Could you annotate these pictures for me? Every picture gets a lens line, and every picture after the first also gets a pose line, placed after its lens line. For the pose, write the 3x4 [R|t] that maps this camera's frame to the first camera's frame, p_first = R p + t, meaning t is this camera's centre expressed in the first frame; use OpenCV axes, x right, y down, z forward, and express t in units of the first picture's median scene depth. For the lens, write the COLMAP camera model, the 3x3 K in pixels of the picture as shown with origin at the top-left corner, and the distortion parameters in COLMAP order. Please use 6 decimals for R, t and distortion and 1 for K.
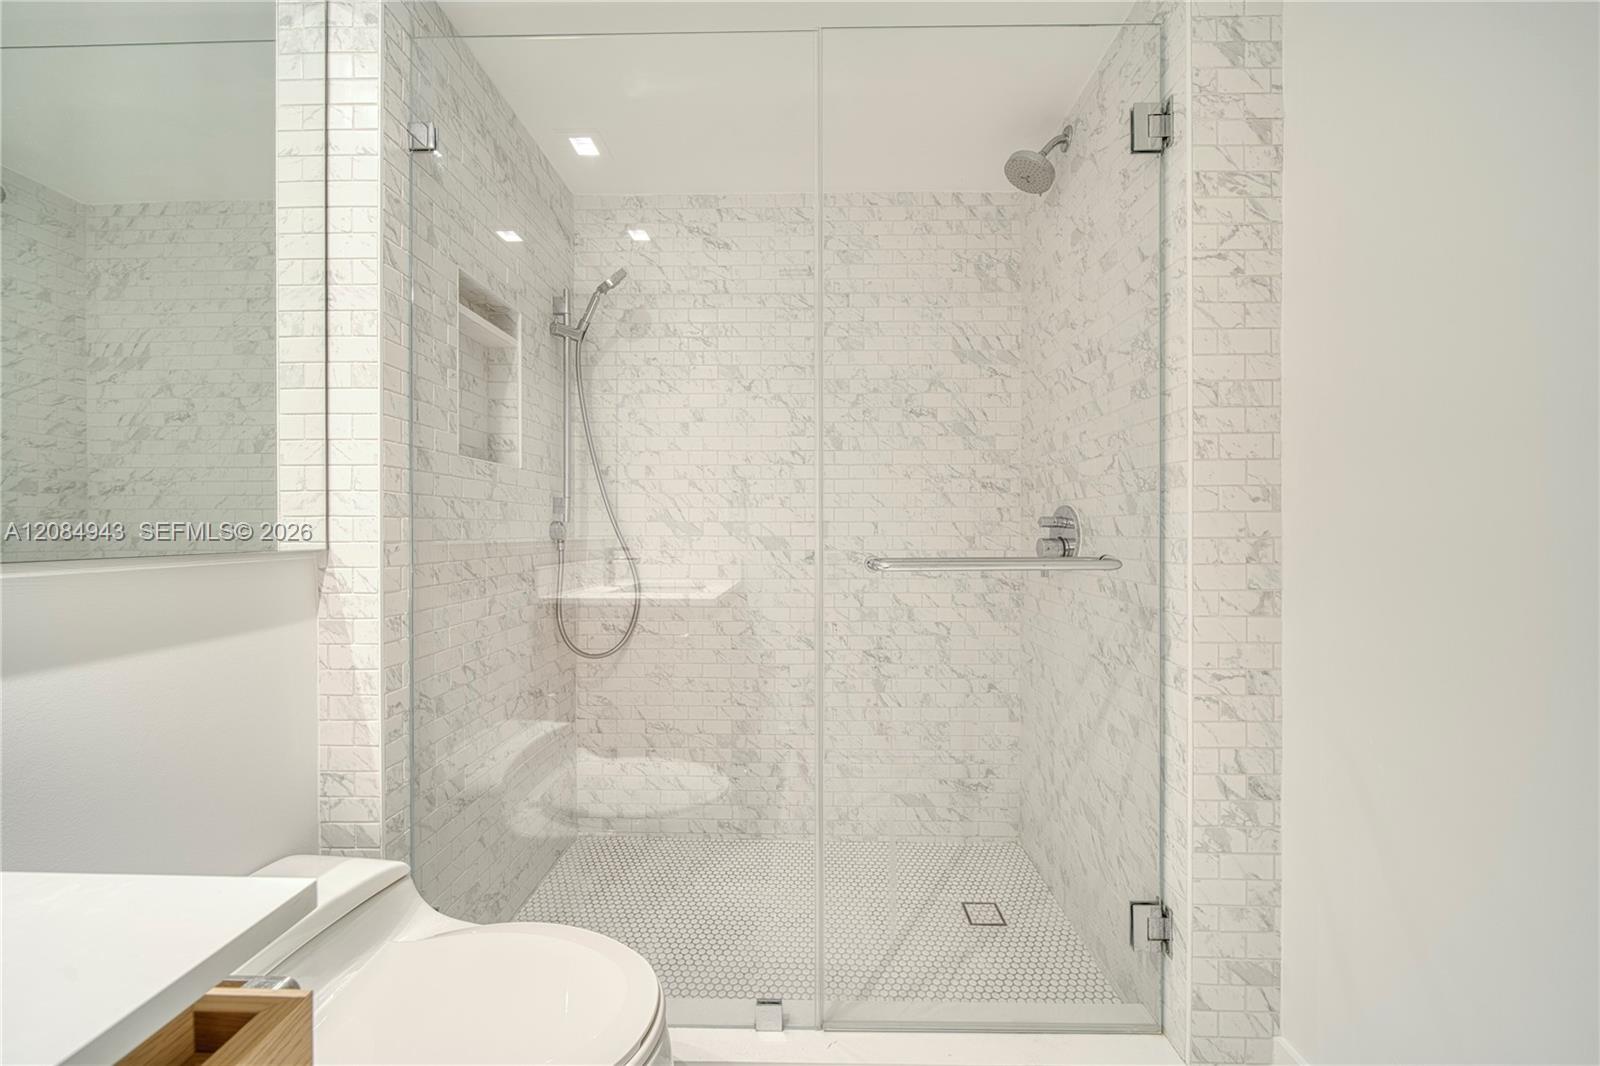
lens RADIAL K [[570.2, 0, 797.6], [0, 570.2, 530.3], [0, 0, 1]] dist [0.003860, -0.001940]
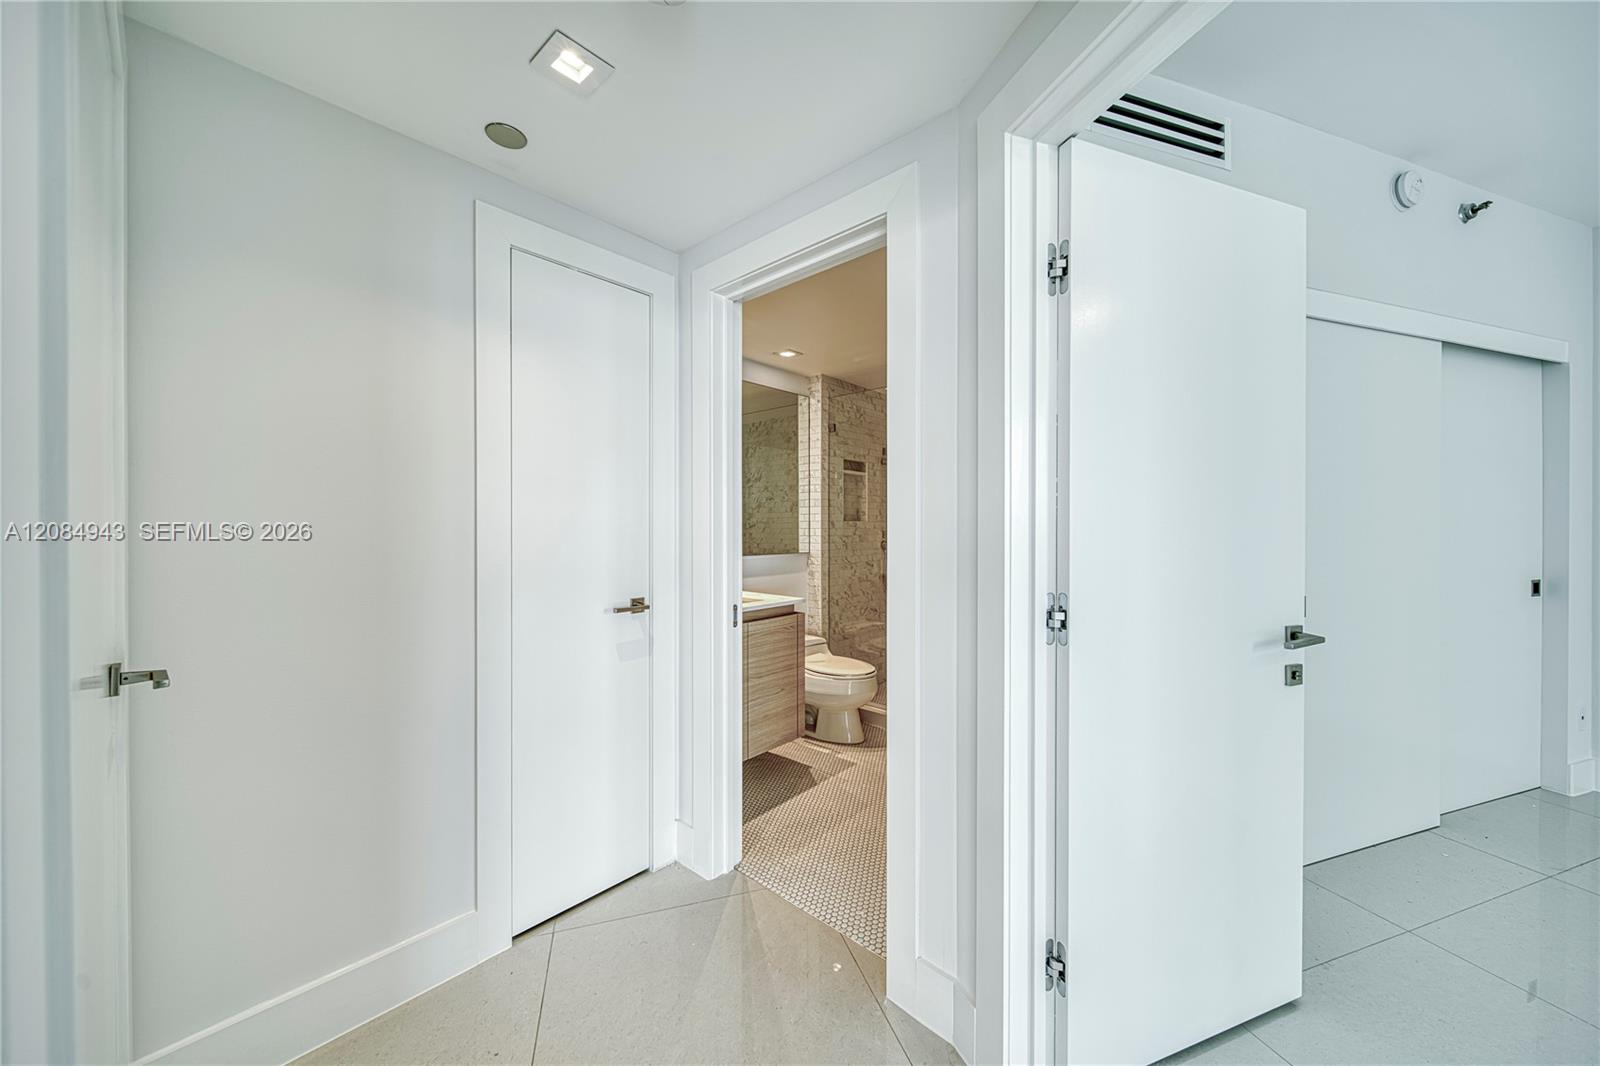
lens RADIAL K [[570.2, 0, 804.0], [0, 570.2, 534.0], [0, 0, 1]] dist [0.003860, -0.001940]
pose [[0.753616, 0.008227, -0.657263, 1.395780], [-0.000073, 0.999923, 0.012431, -0.116582], [0.657314, -0.009320, 0.753559, -1.594622]]
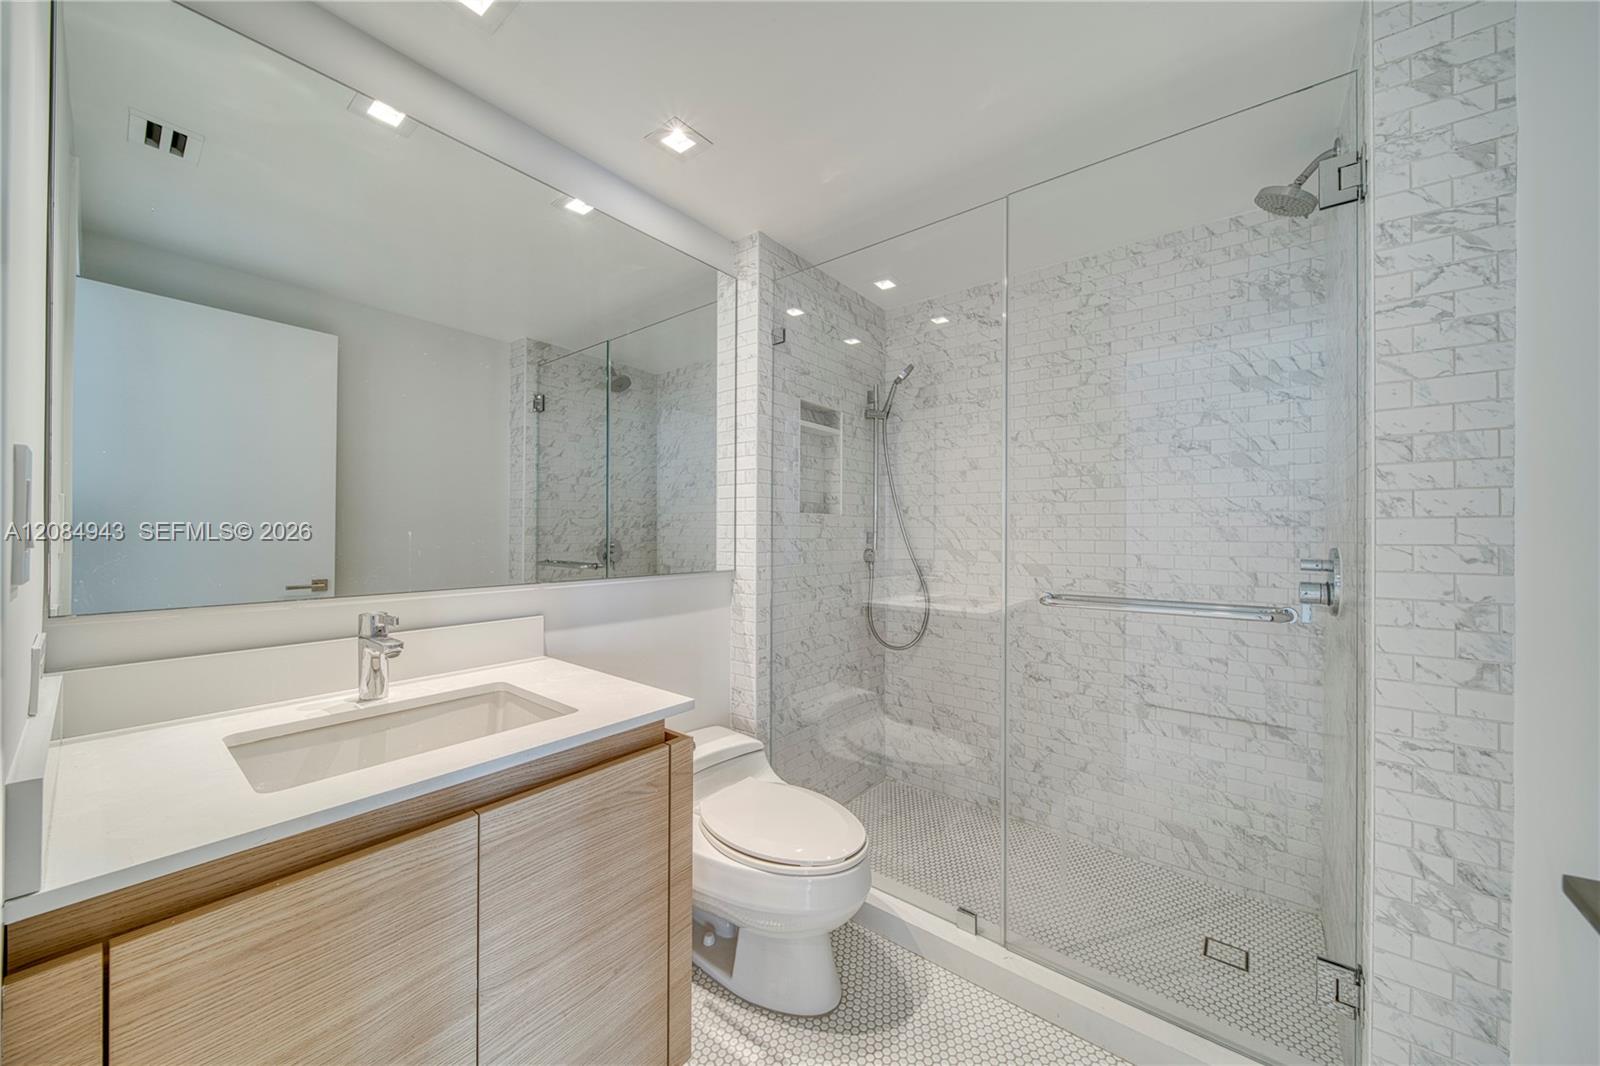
lens RADIAL K [[570.2, 0, 808.0], [0, 570.2, 530.7], [0, 0, 1]] dist [0.003860, -0.001940]
pose [[0.799919, 0.004048, -0.600095, 0.472071], [-0.006948, 0.999973, -0.002517, -0.087150], [0.600068, 0.006183, 0.799925, -0.343390]]
